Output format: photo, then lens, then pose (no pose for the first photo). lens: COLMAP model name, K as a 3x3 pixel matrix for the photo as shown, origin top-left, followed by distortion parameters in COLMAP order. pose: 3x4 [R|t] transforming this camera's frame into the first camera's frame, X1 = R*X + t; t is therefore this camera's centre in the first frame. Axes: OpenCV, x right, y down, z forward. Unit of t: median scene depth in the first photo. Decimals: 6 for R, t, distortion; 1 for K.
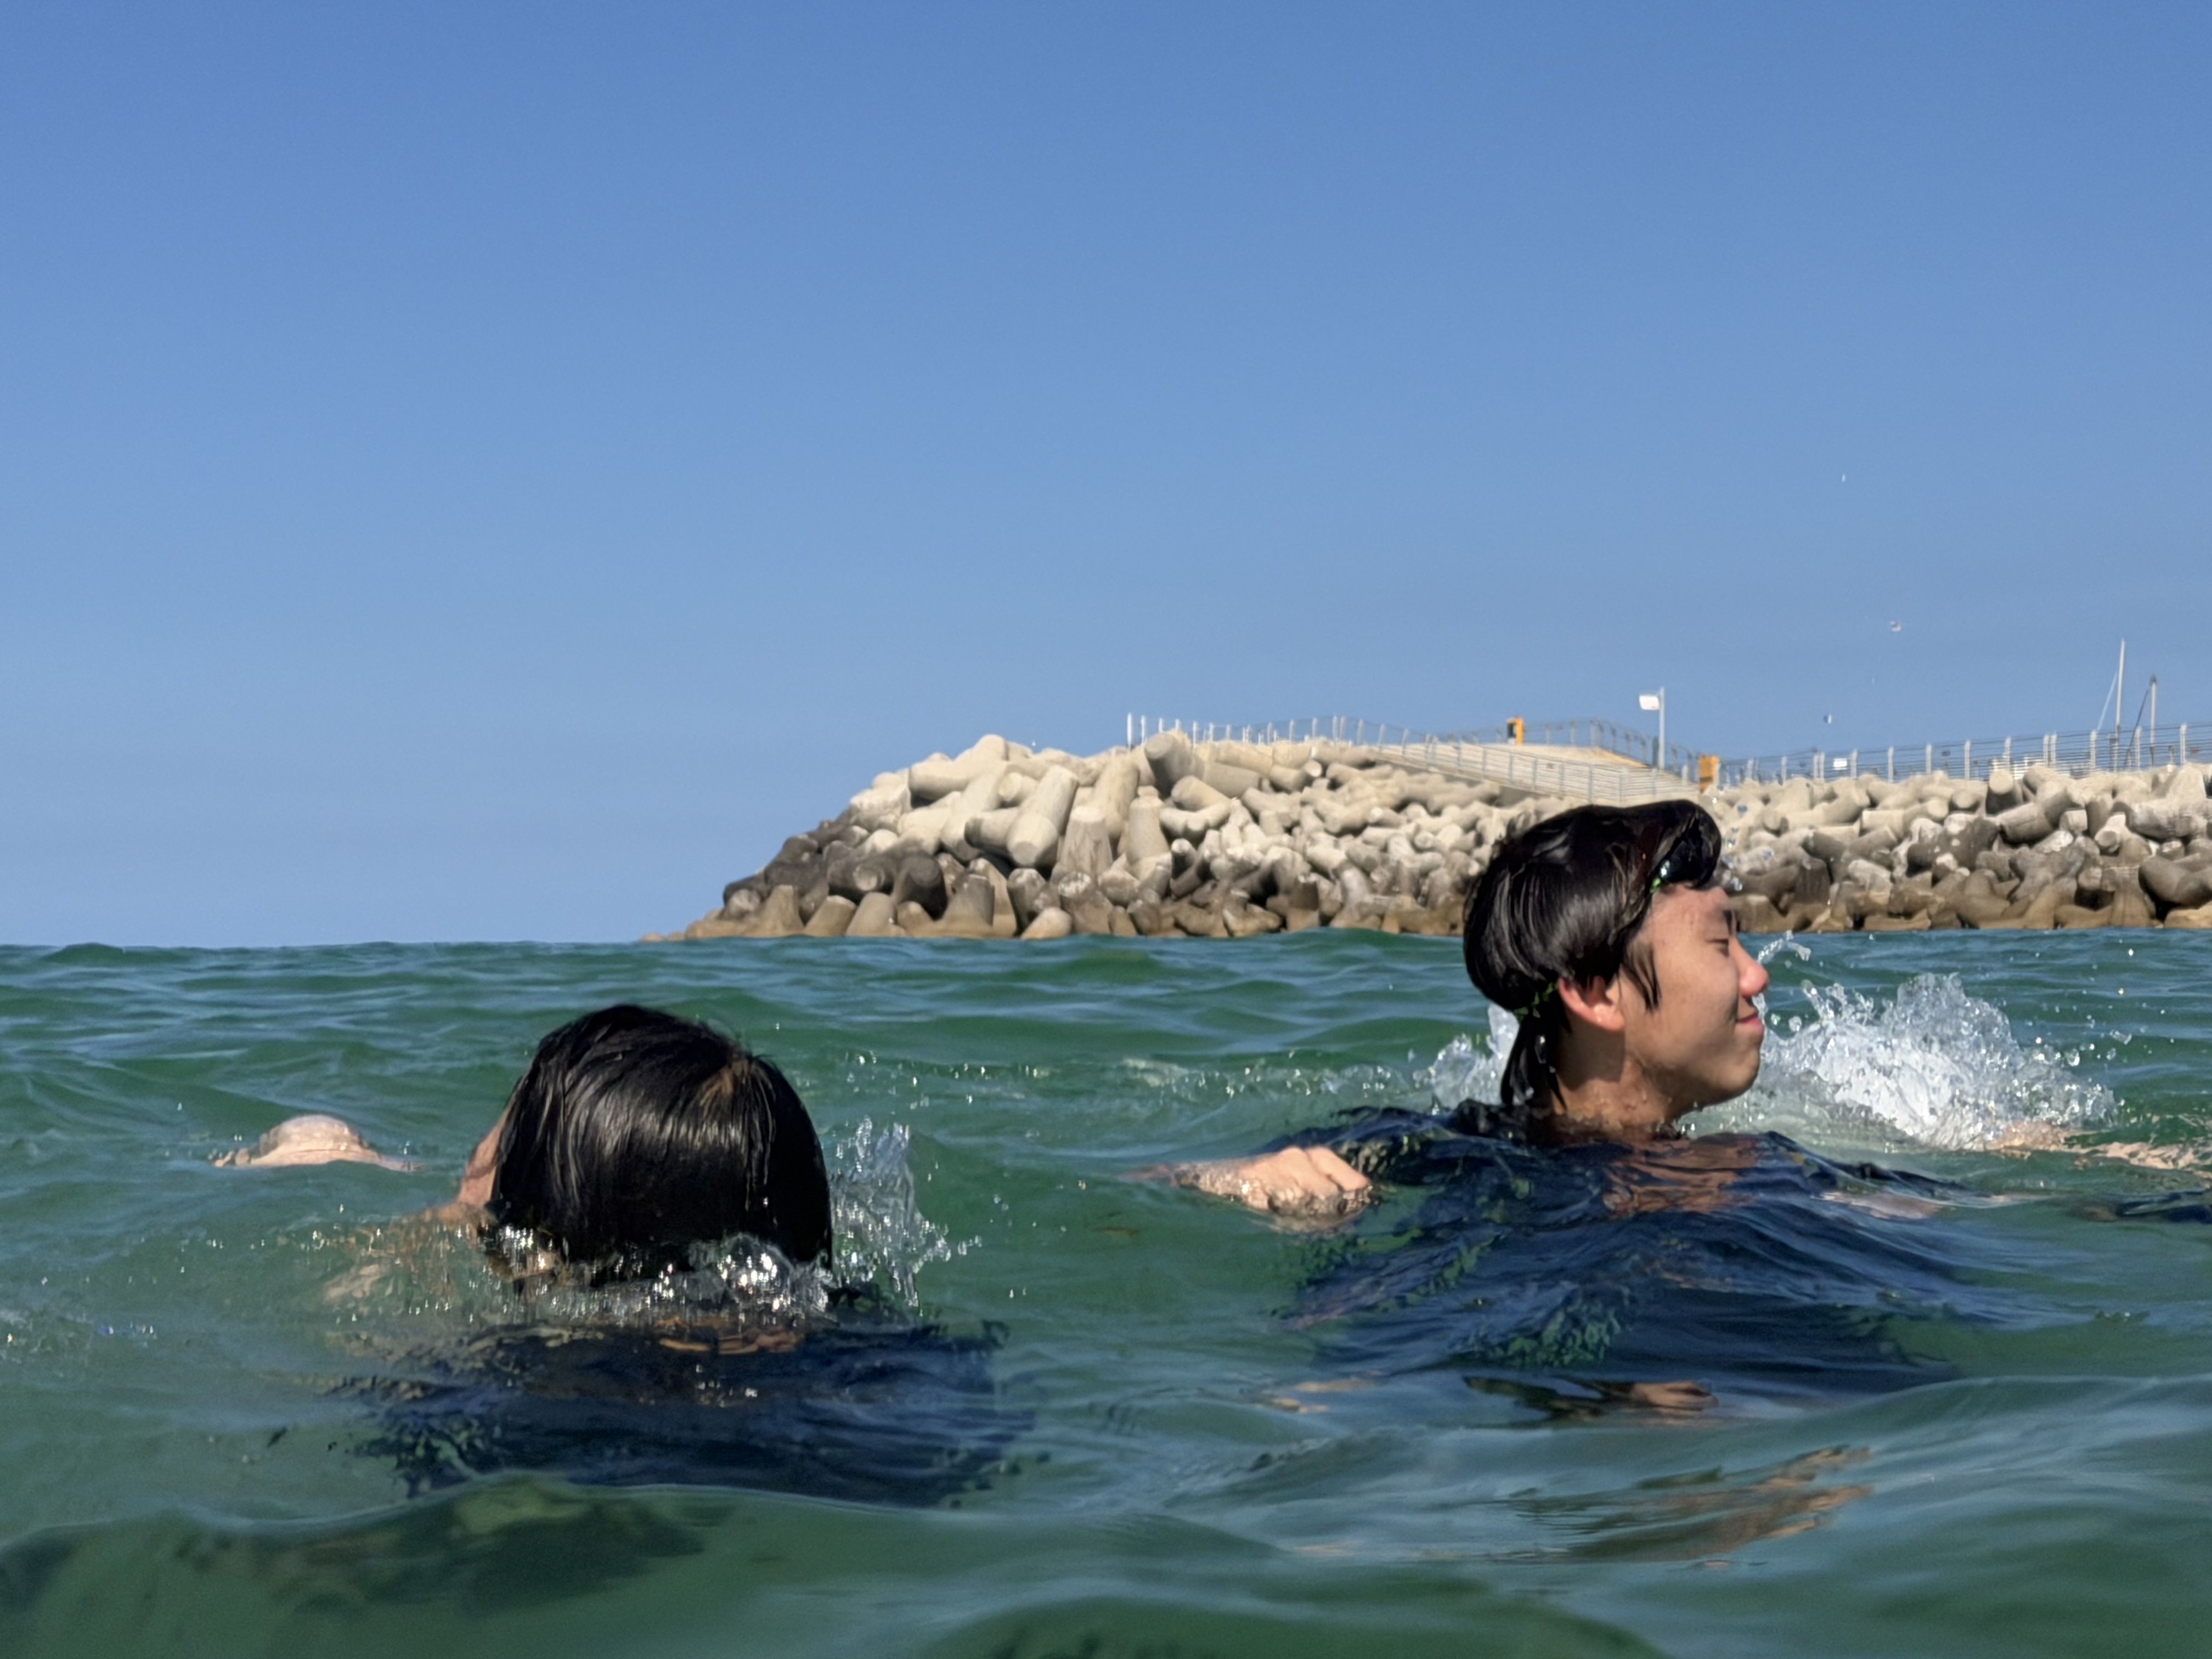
lens RADIAL K [[4294.1, 0, 1105.0], [0, 4294.1, 834.2], [0, 0, 1]] dist [-0.024866, 0.000000]
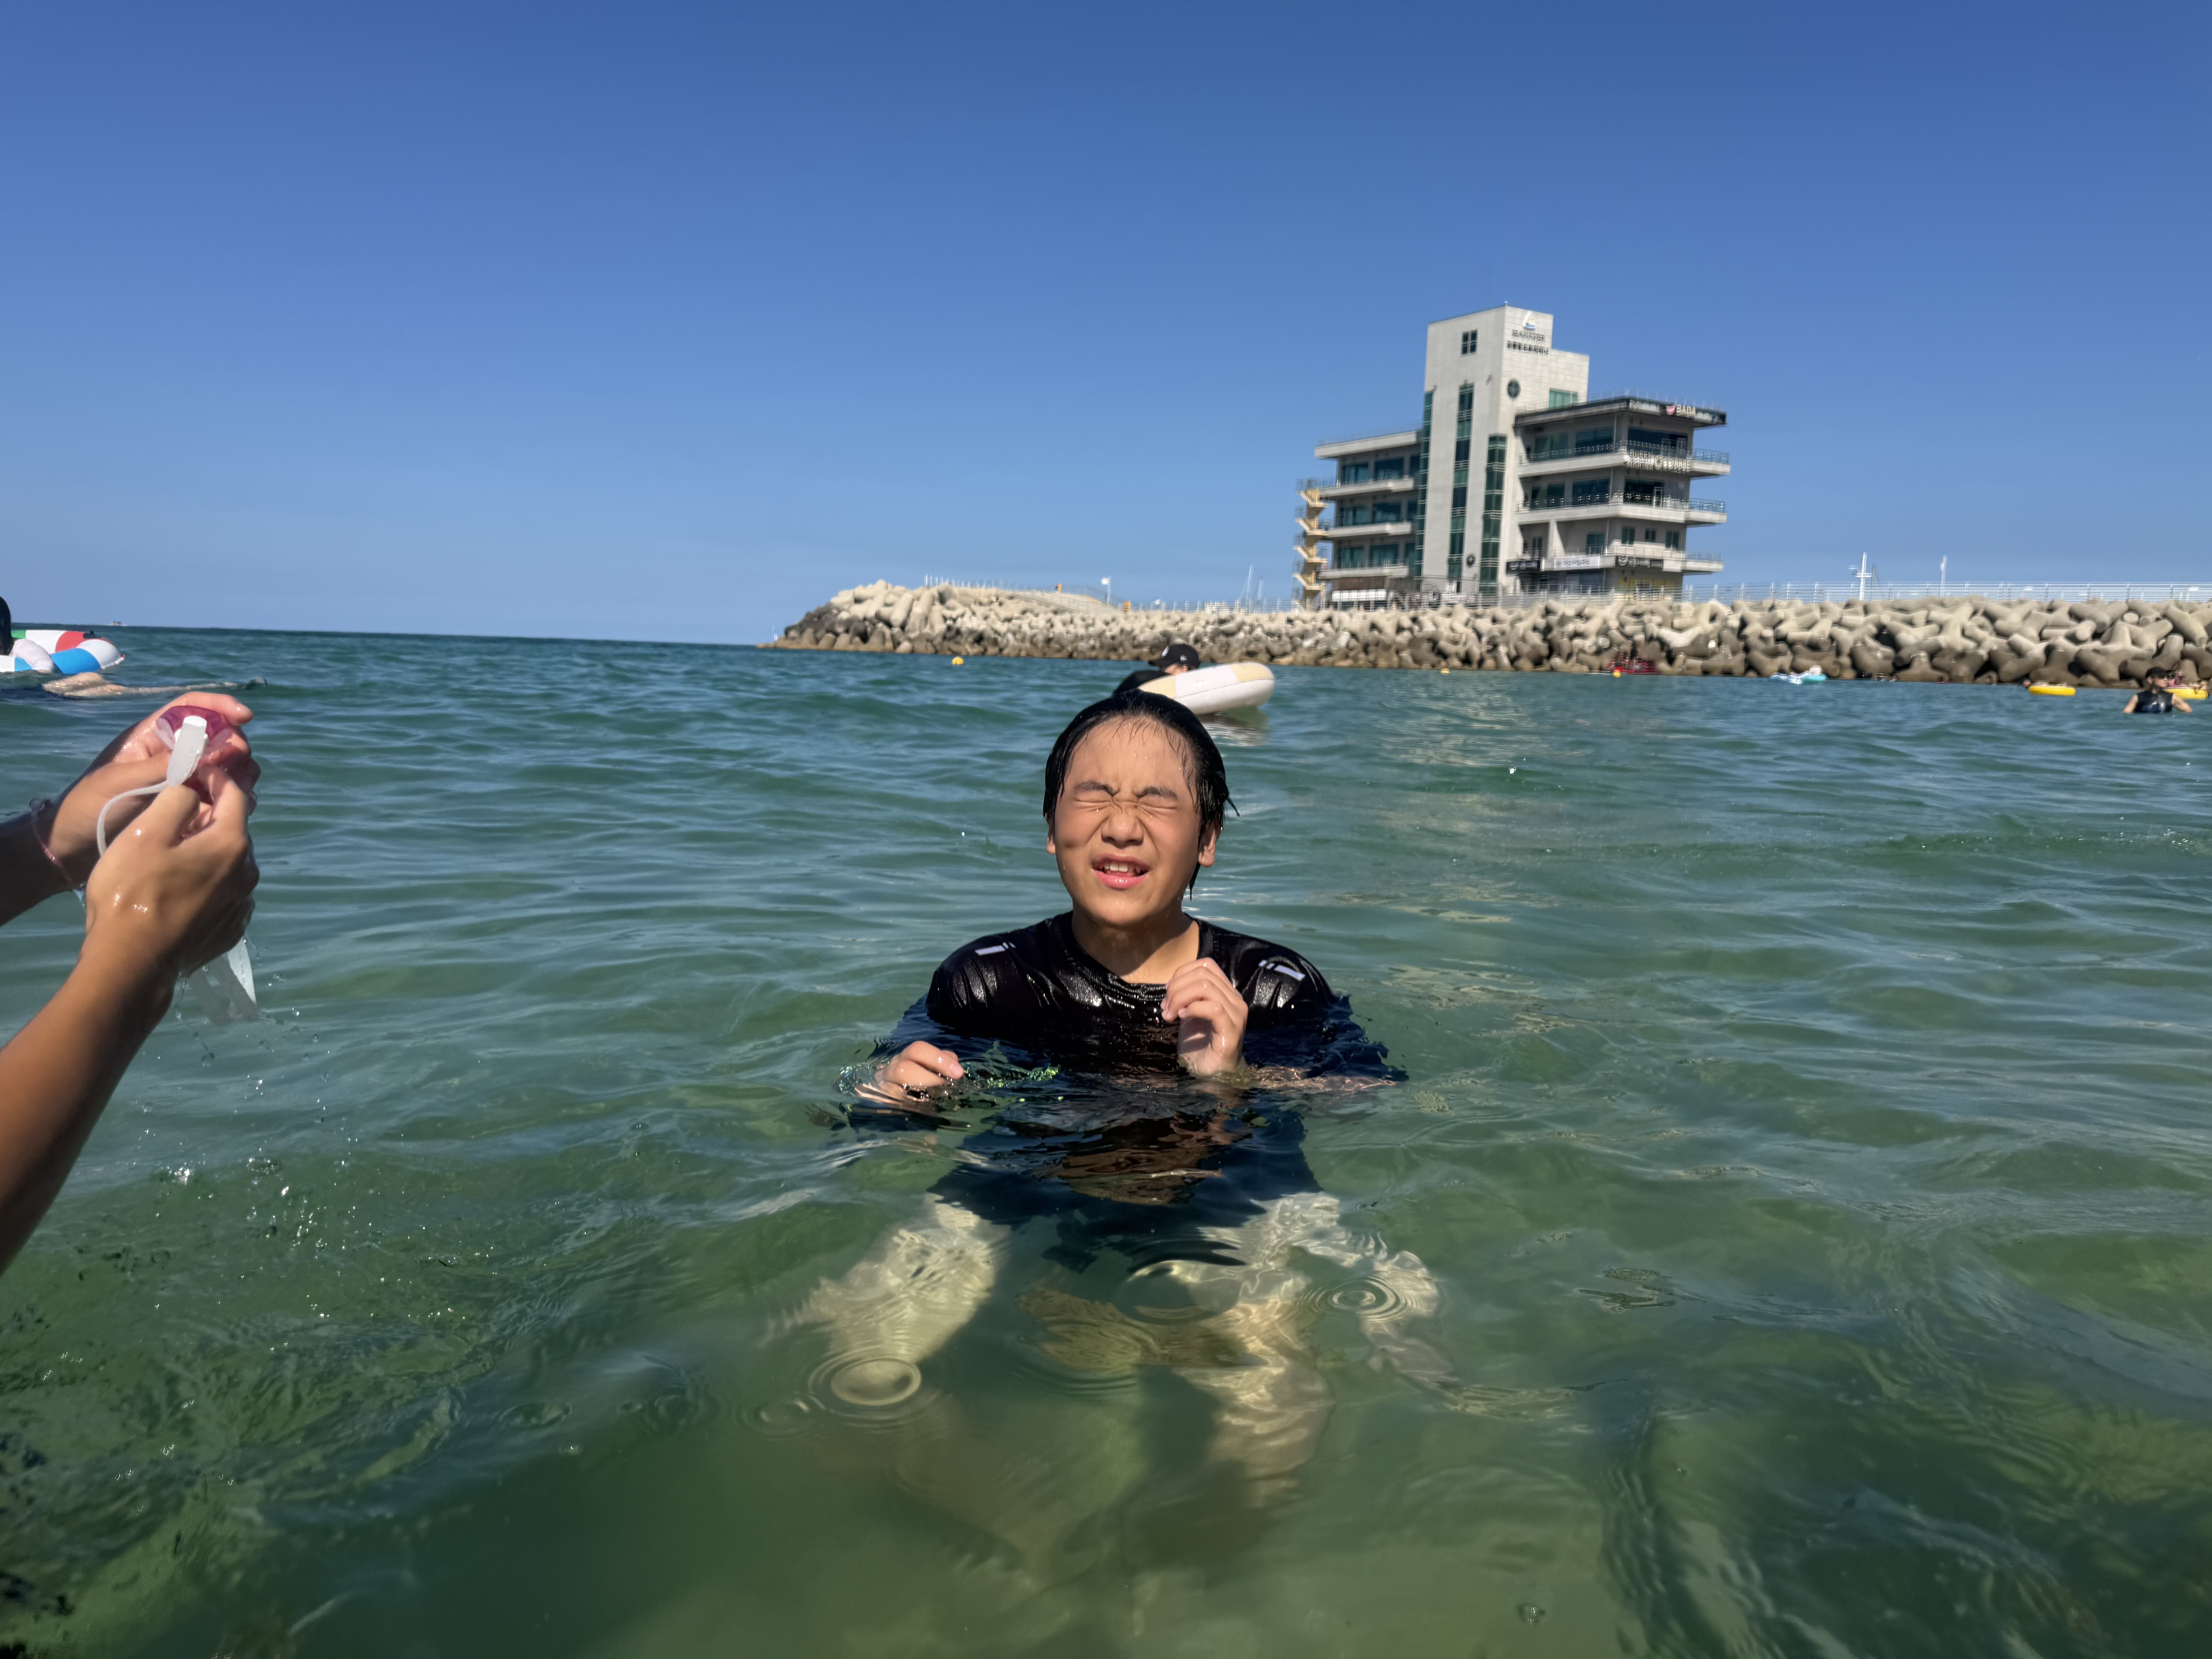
lens RADIAL K [[1582.9, 0, 1109.0], [0, 1582.9, 828.4], [0, 0, 1]] dist [0.000637, -0.004148]
pose [[0.989521, 0.030317, 0.141168, -0.023020], [-0.048543, 0.990648, 0.127515, -0.001058], [-0.135982, -0.133031, 0.981739, -0.102621]]
